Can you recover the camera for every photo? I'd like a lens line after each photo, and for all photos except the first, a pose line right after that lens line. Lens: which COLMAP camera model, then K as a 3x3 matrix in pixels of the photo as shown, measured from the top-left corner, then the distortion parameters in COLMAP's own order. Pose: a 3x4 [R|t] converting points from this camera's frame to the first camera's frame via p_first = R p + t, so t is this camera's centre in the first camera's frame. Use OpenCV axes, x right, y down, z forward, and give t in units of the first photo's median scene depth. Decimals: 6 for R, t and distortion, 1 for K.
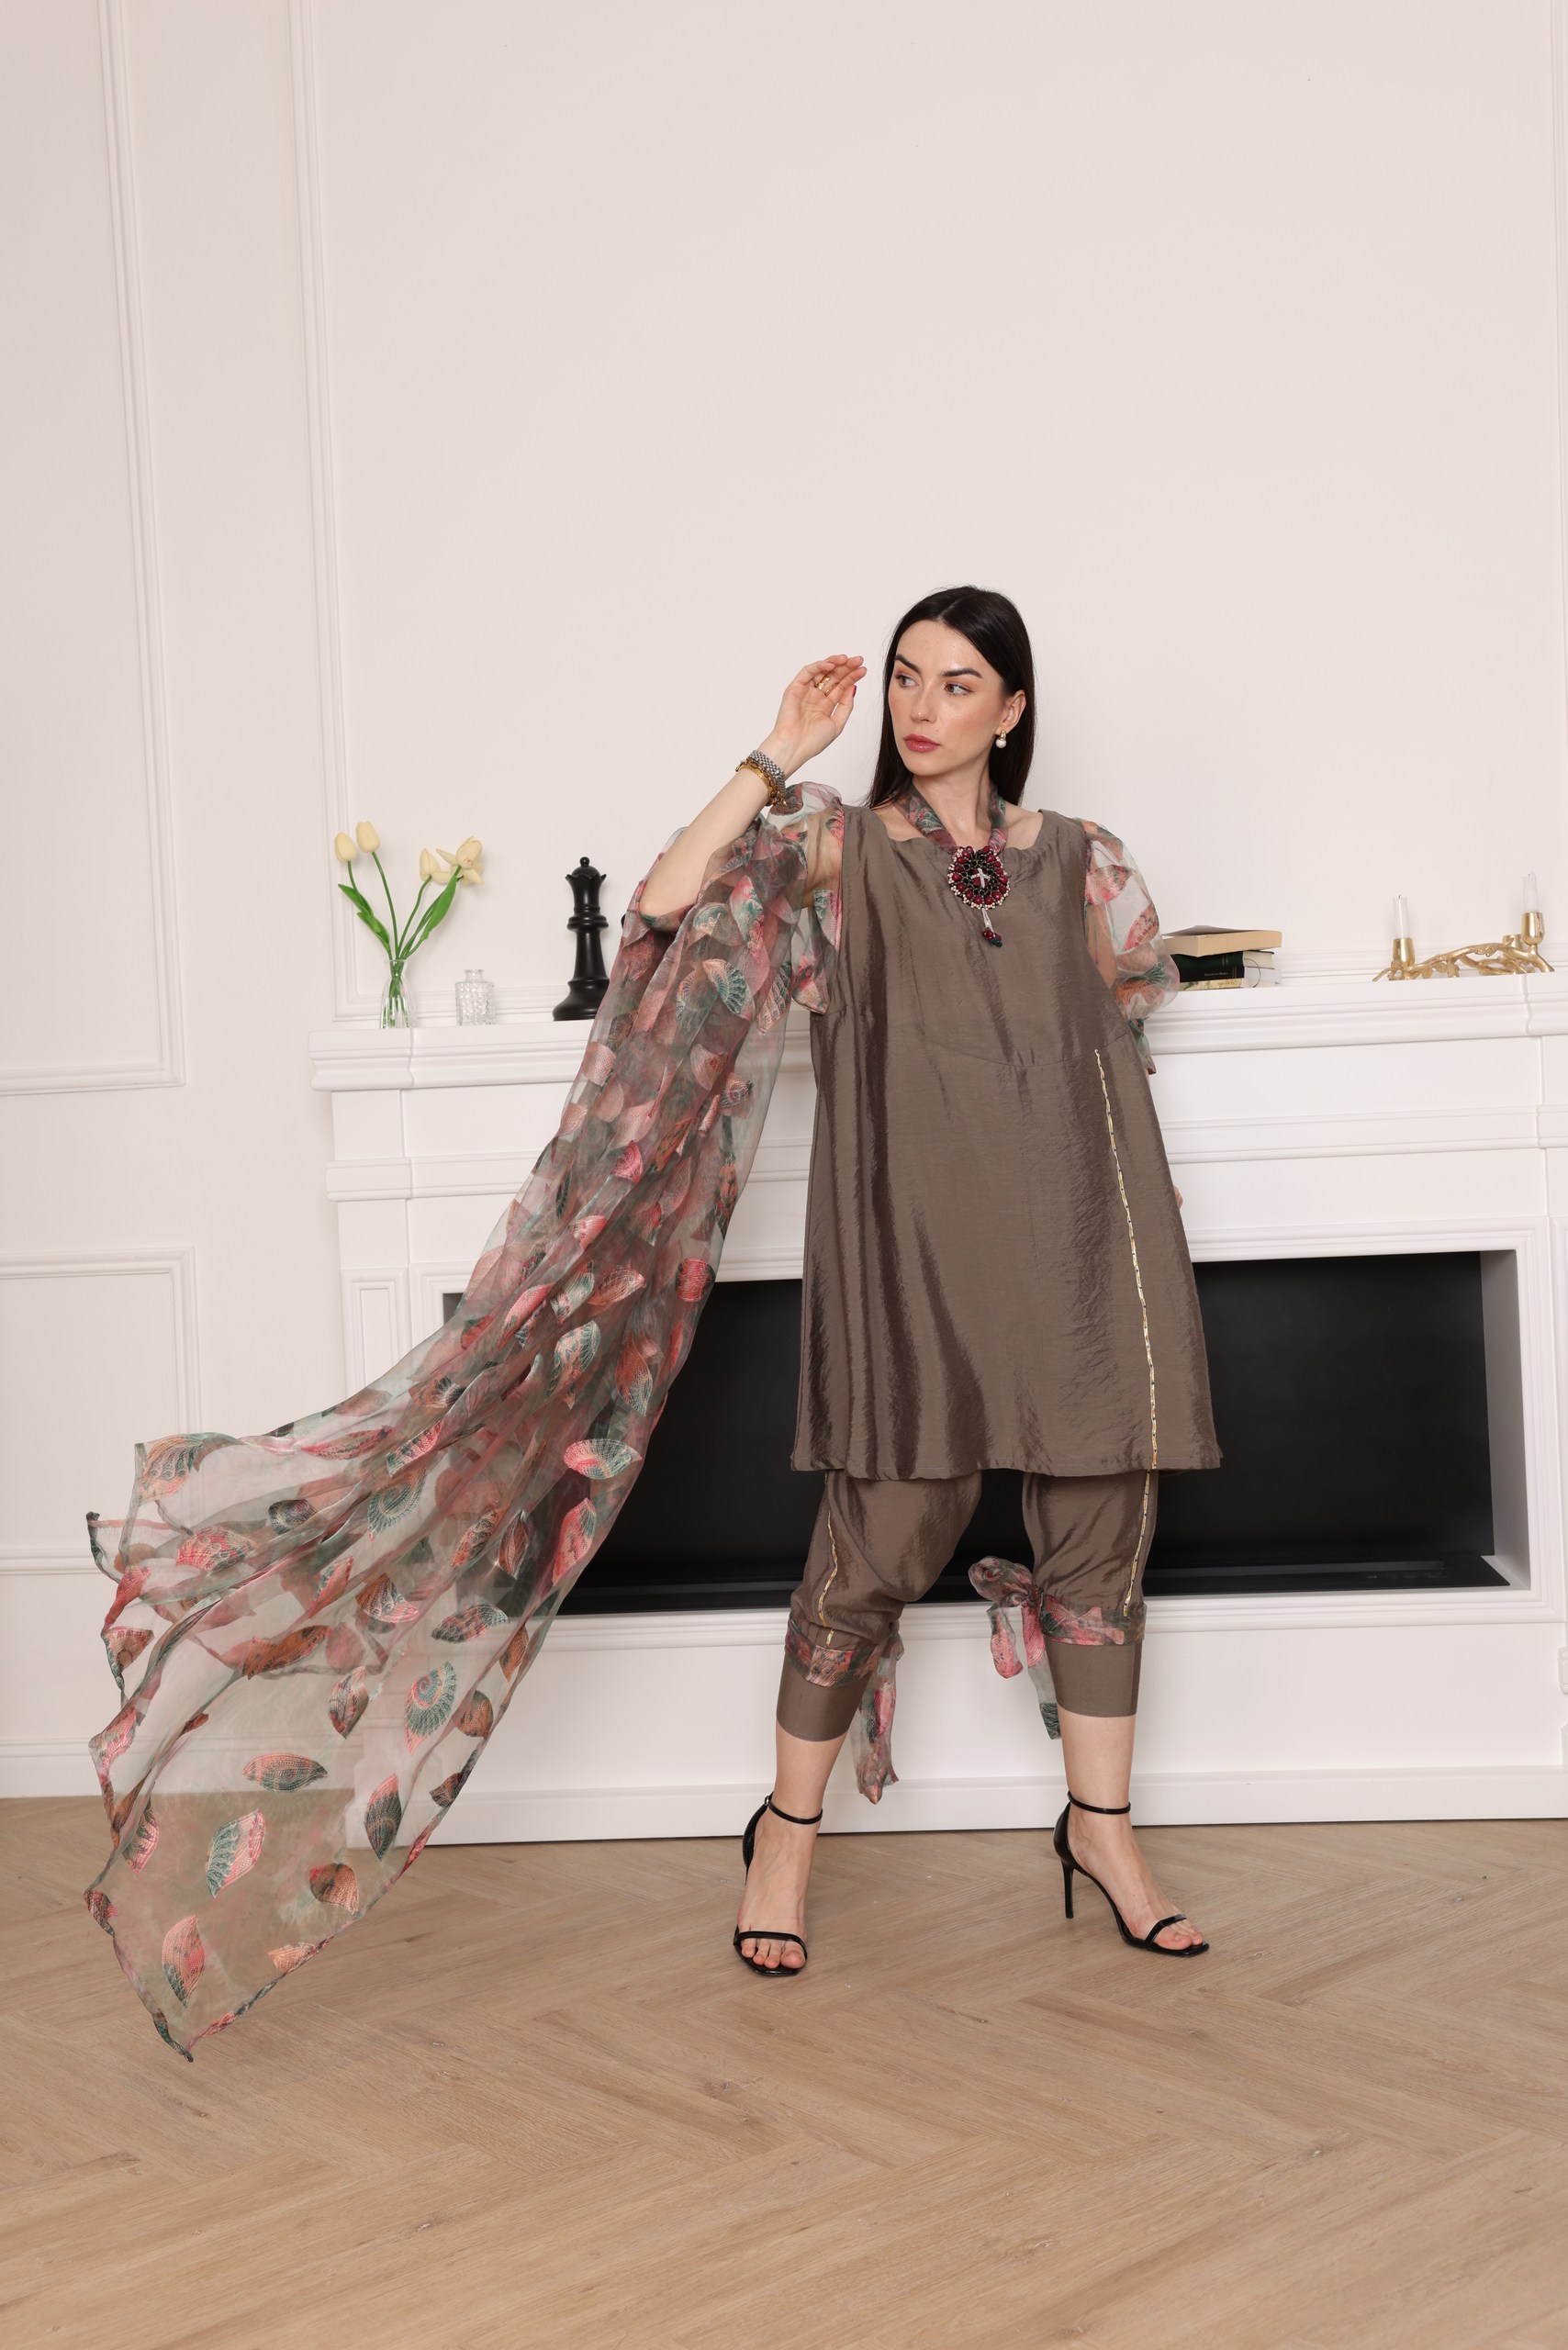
lens RADIAL K [[2661.5, 0, 797.9], [0, 2661.5, 1152.6], [0, 0, 1]] dist [0.060092, 0.000000]
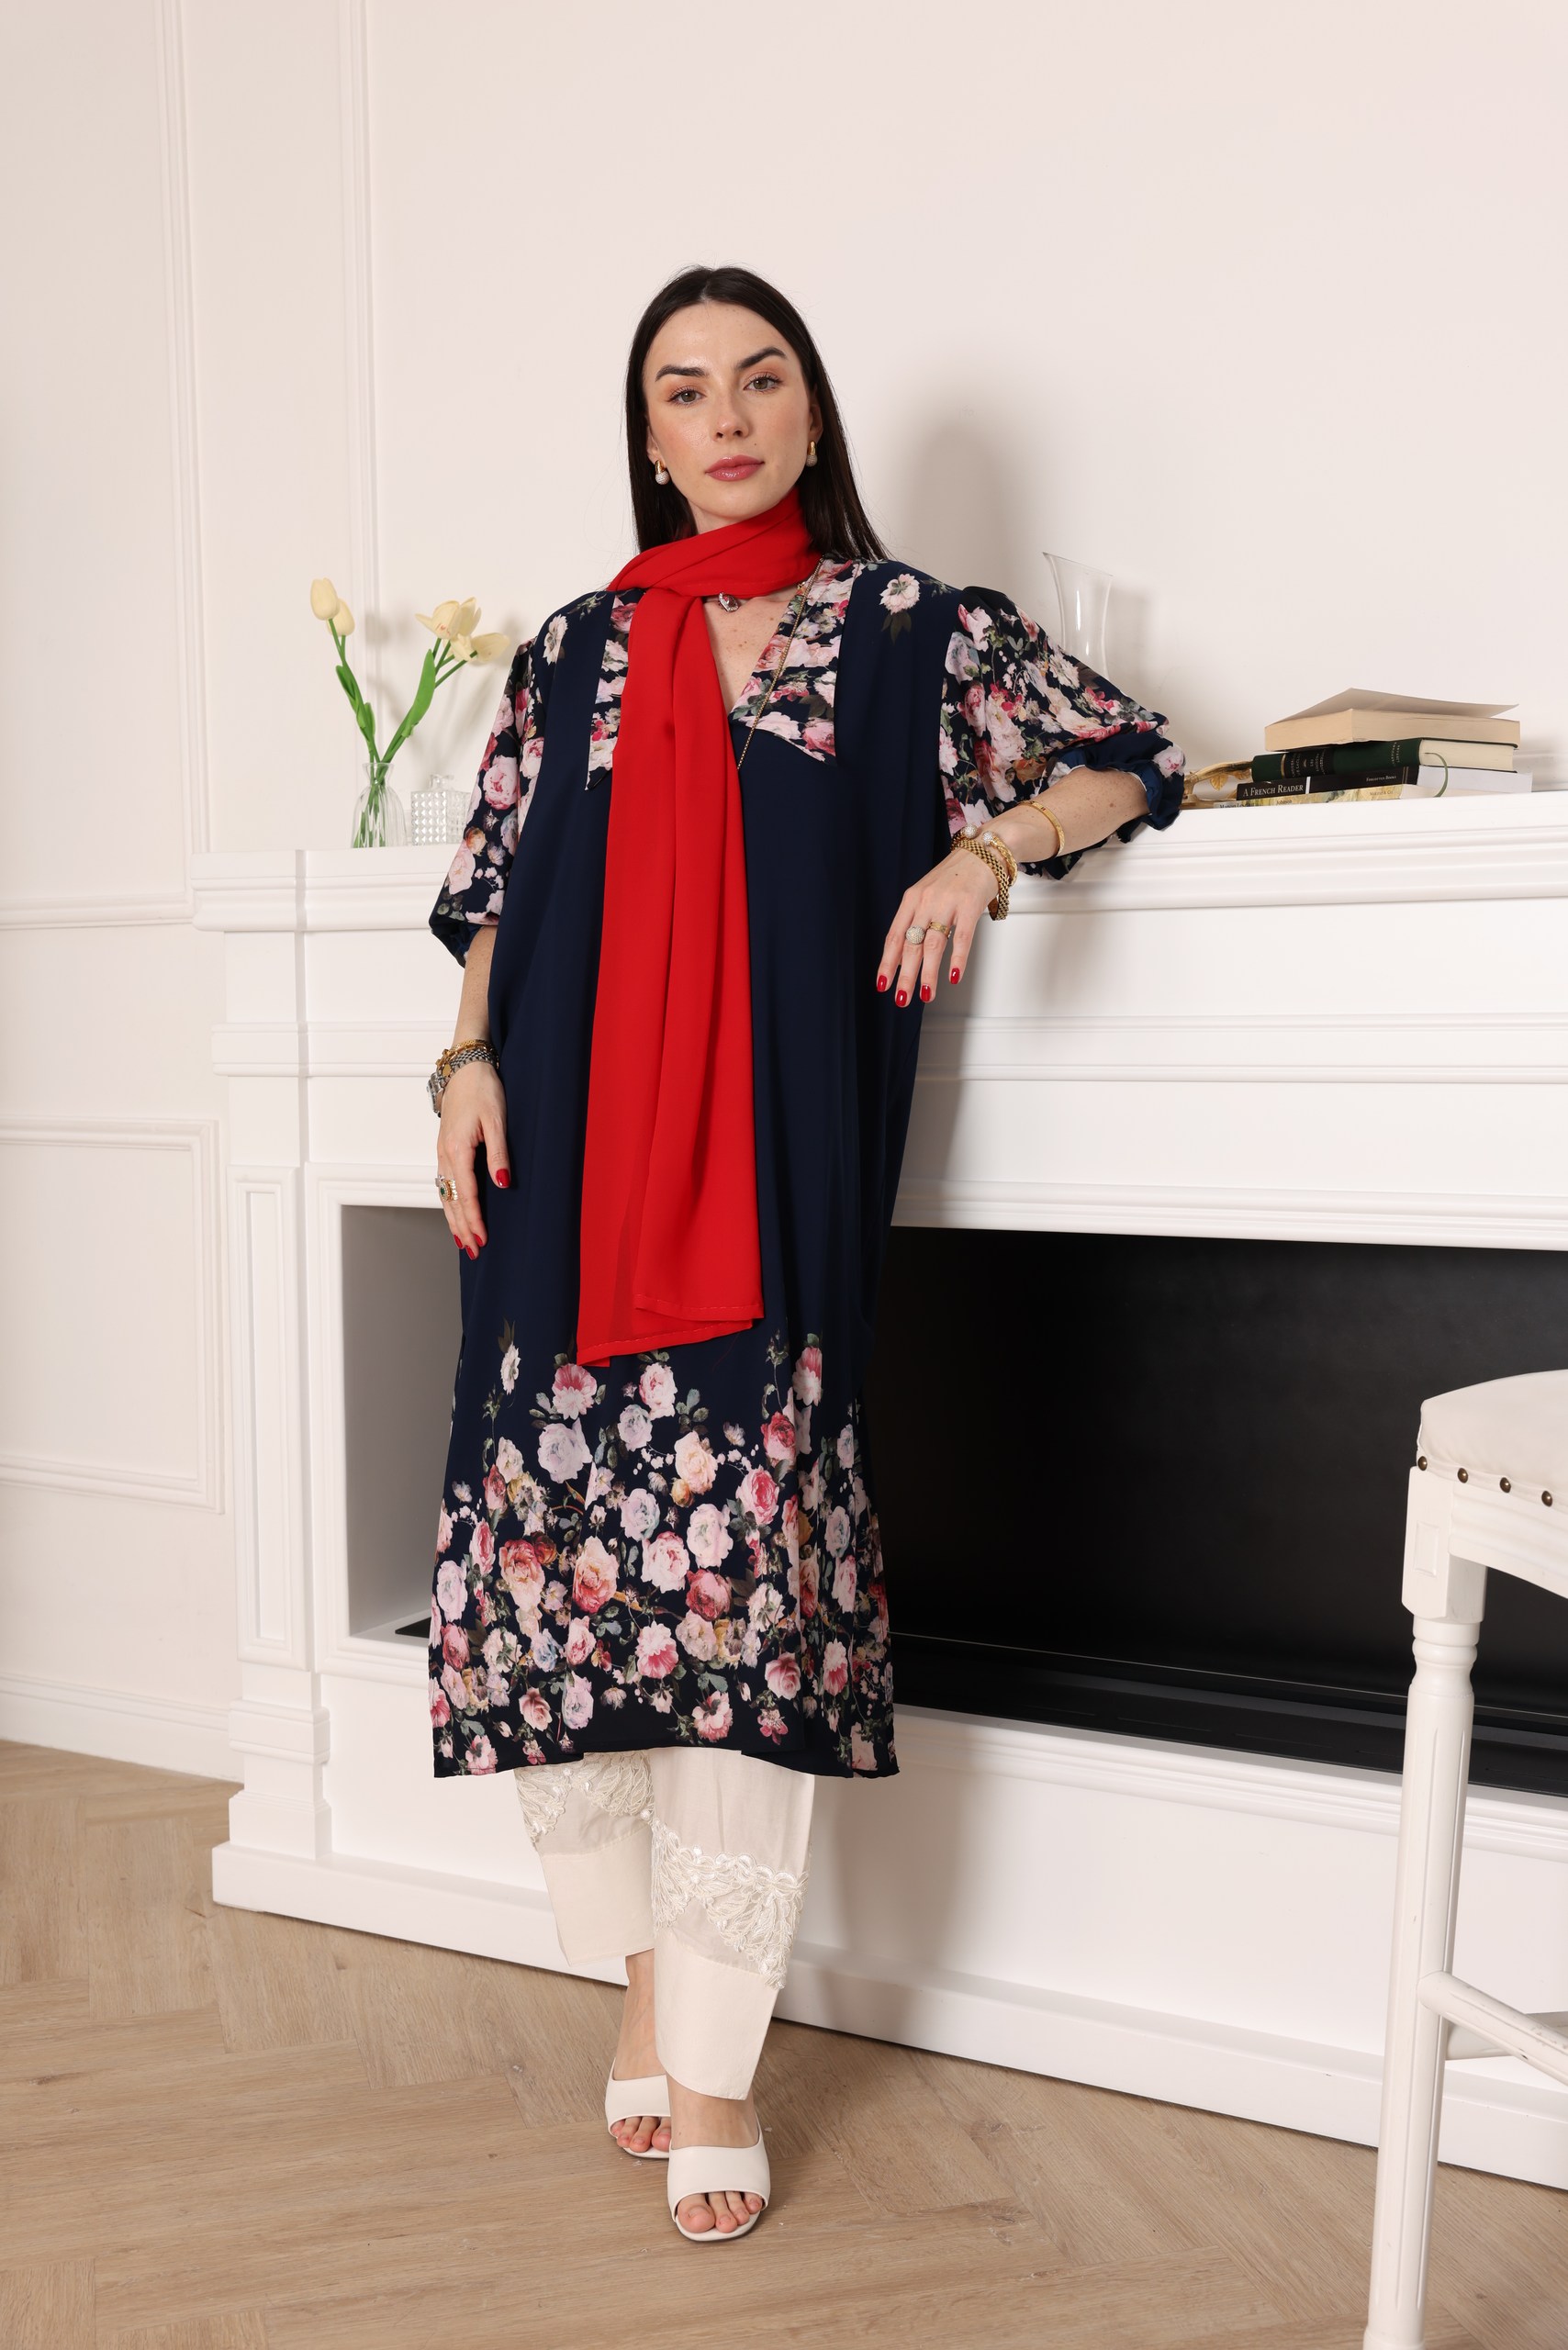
lens RADIAL K [[2559.2, 0, 773.3], [0, 2559.2, 1160.6], [0, 0, 1]] dist [0.044252, 0.000000]
pose [[0.905611, 0.063288, -0.419360, 0.287700], [-0.037659, 0.996897, 0.069122, -0.014608], [0.422433, -0.046805, 0.905185, 0.403972]]
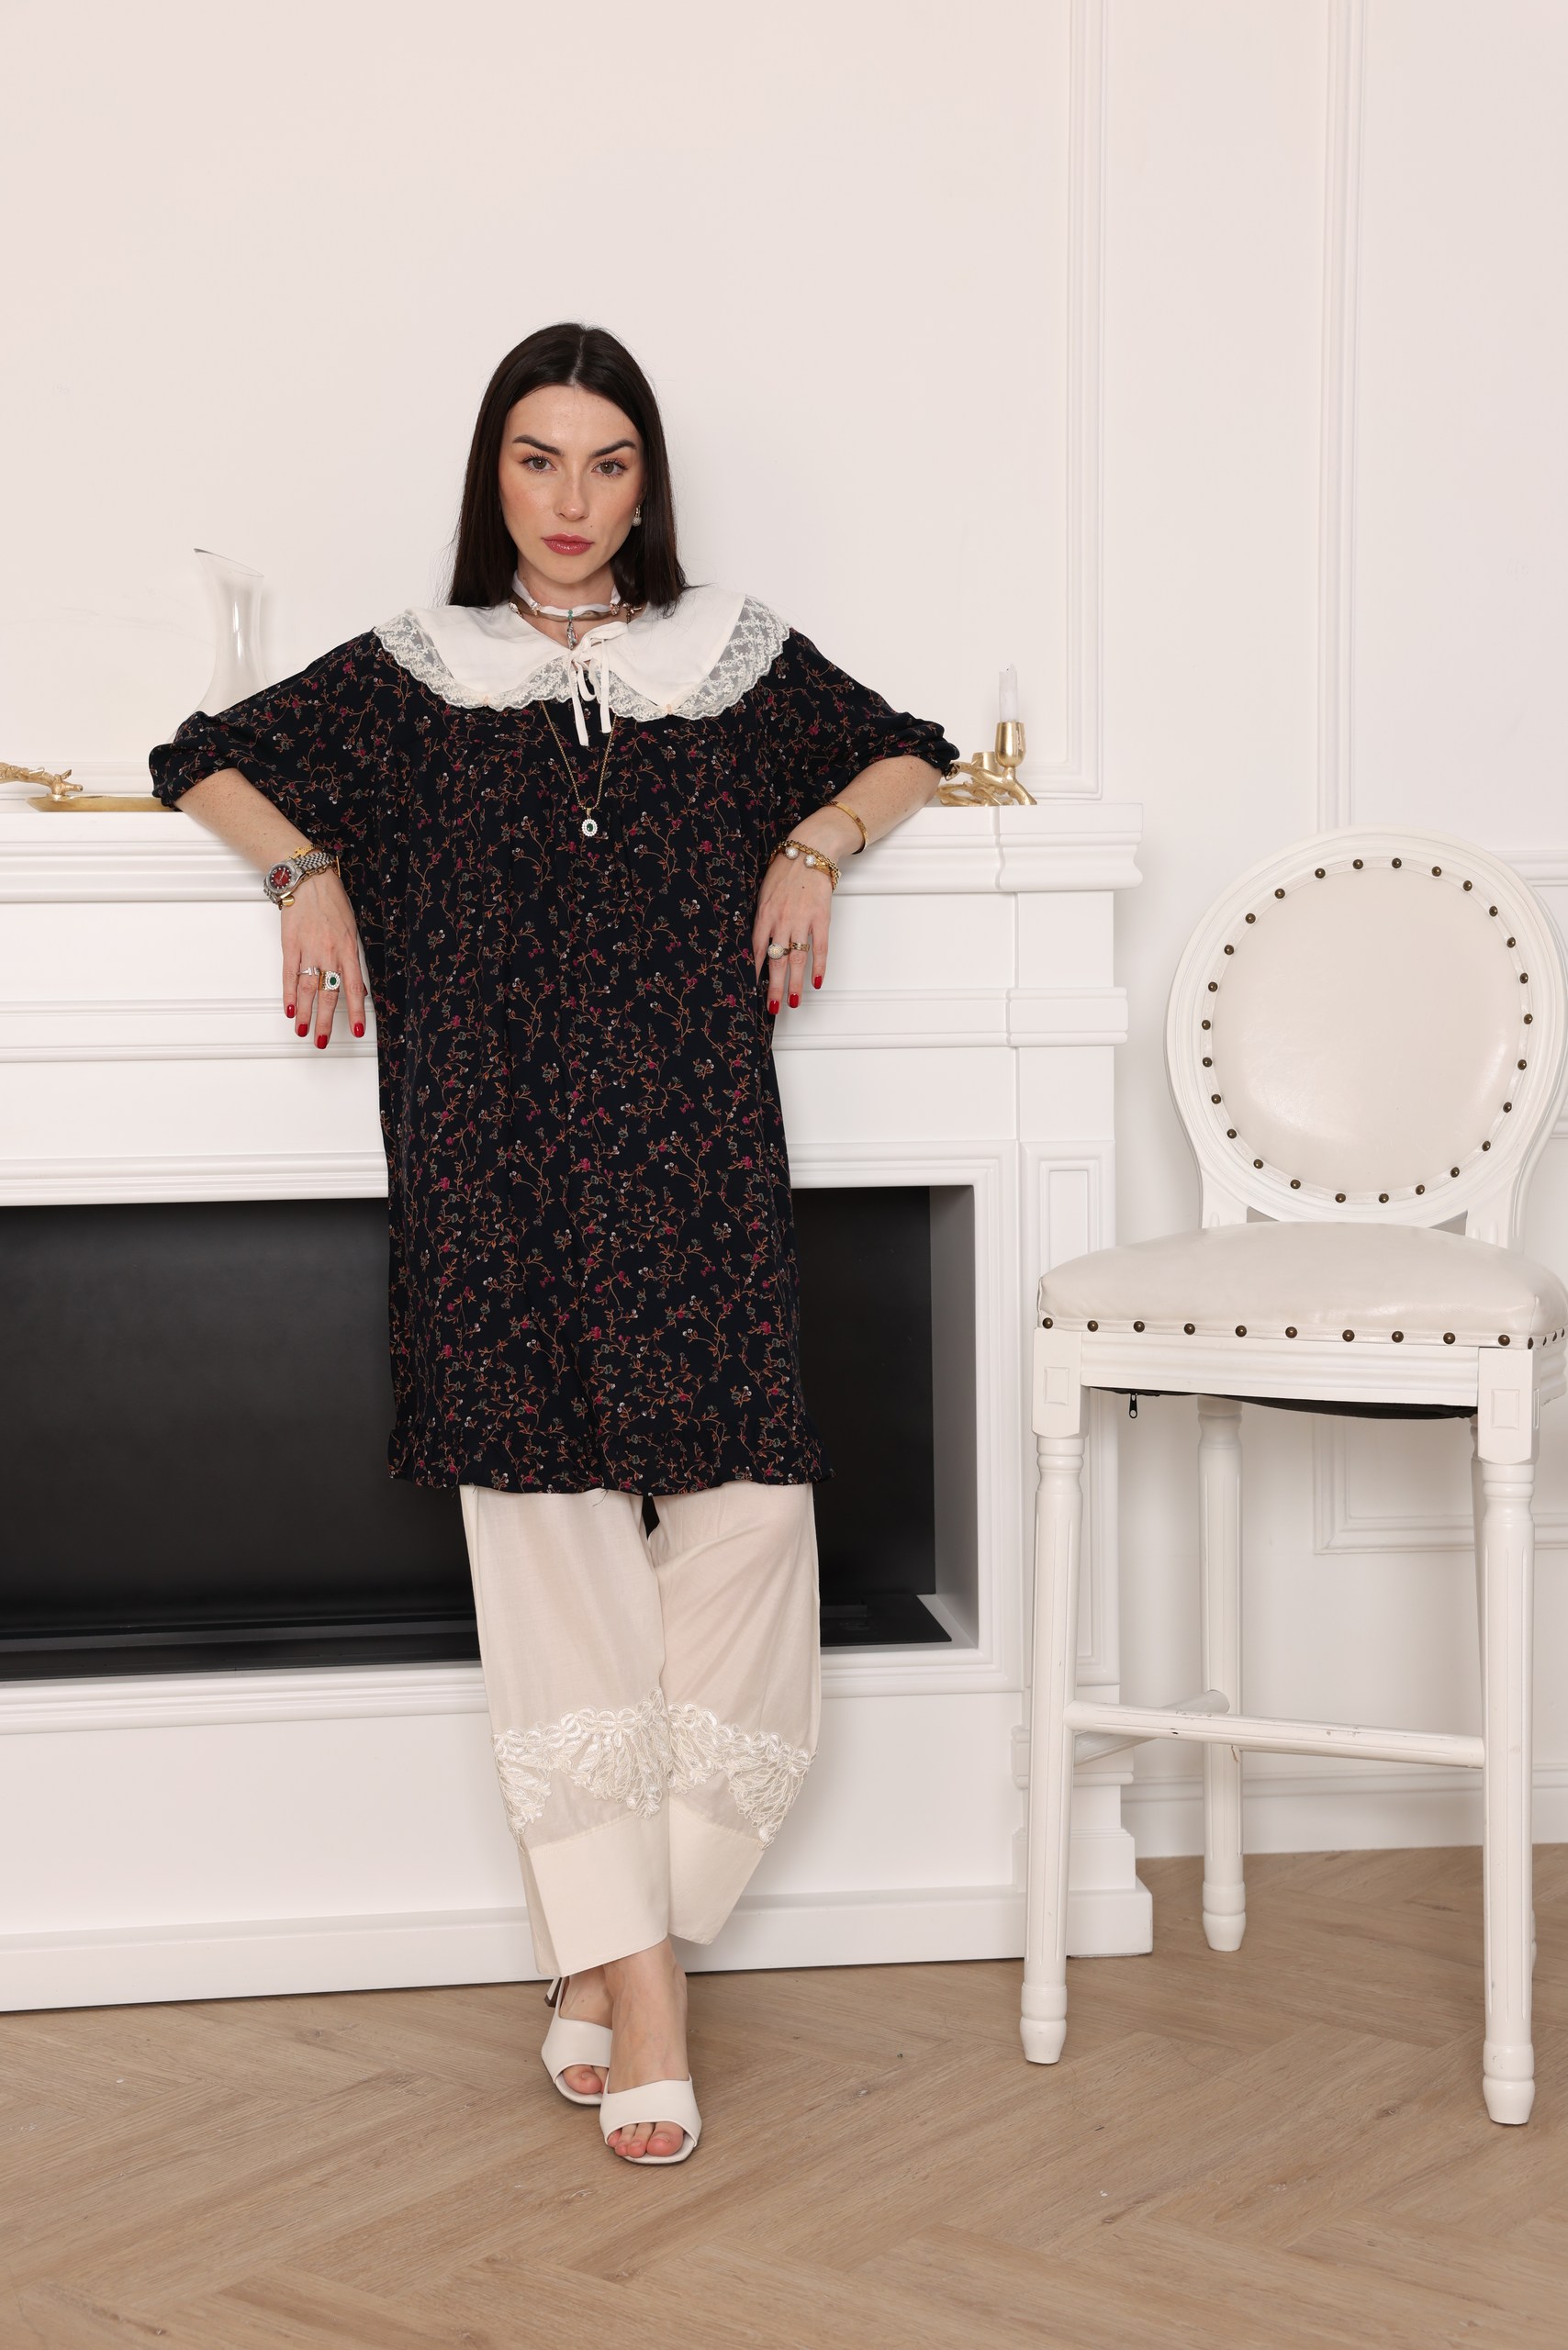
lens RADIAL K [[3287.6, 0, 769.4], [0, 3287.6, 1173.3], [0, 0, 1]] dist [0.107258, 0.000000]
pose [[0.981517, 0.019299, 0.190397, 0.042866], [-0.028020, 0.998673, 0.043217, -0.004270], [-0.189310, -0.047753, 0.980755, 0.130672]]
